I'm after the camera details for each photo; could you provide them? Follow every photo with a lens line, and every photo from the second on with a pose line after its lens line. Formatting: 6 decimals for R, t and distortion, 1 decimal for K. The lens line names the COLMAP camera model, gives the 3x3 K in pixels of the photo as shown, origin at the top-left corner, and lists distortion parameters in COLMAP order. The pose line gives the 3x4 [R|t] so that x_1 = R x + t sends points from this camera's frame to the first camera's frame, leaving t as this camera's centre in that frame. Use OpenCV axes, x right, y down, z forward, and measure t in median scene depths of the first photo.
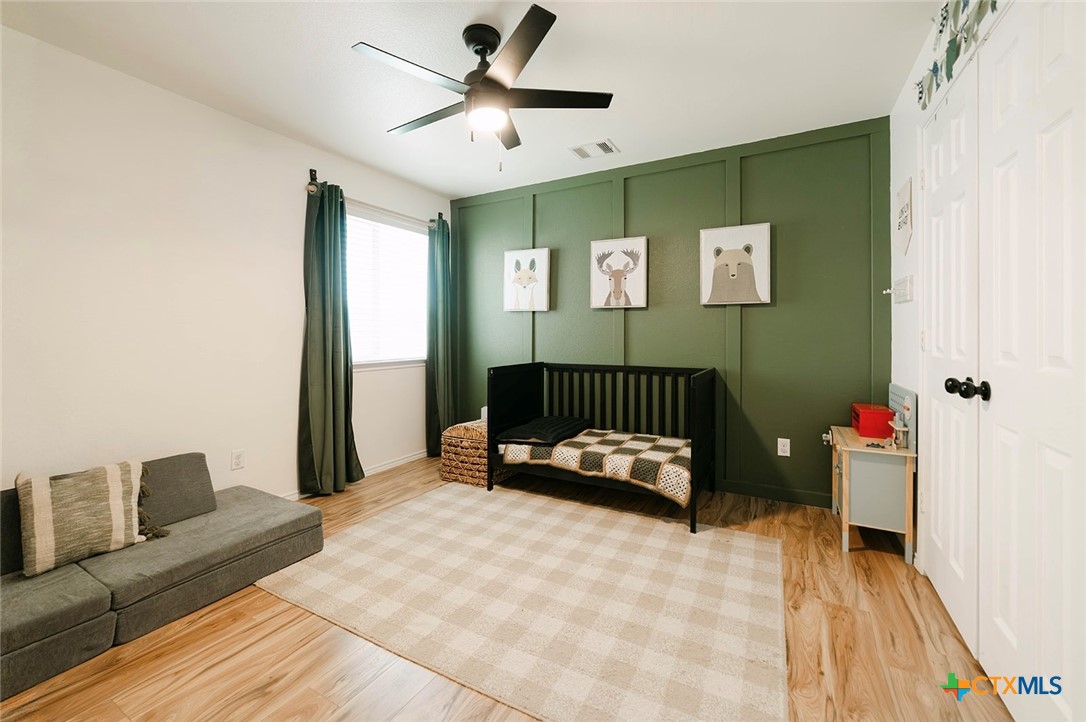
lens RADIAL K [[445.8, 0, 543.8], [0, 445.8, 335.4], [0, 0, 1]] dist [0.000350, 0.000149]
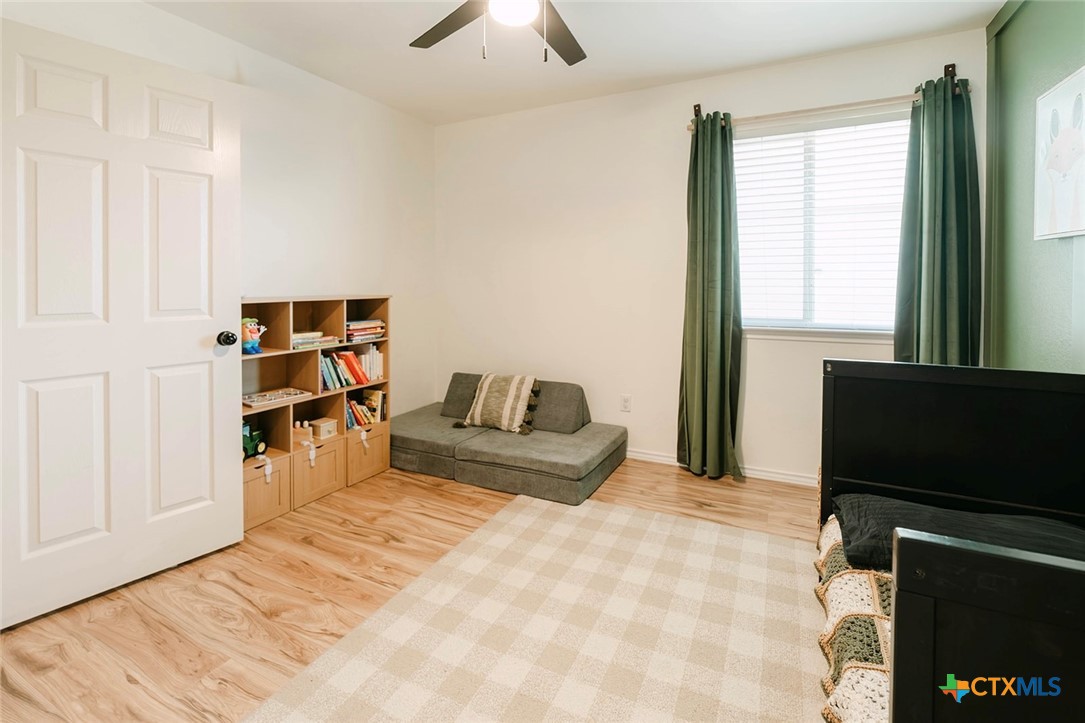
lens RADIAL K [[485.3, 0, 549.2], [0, 485.3, 293.0], [0, 0, 1]] dist [-0.013263, -0.000009]
pose [[0.050888, 0.021454, -0.998474, 0.619839], [-0.000875, 0.999770, 0.021437, -0.025691], [0.998704, -0.000217, 0.050895, 0.936744]]
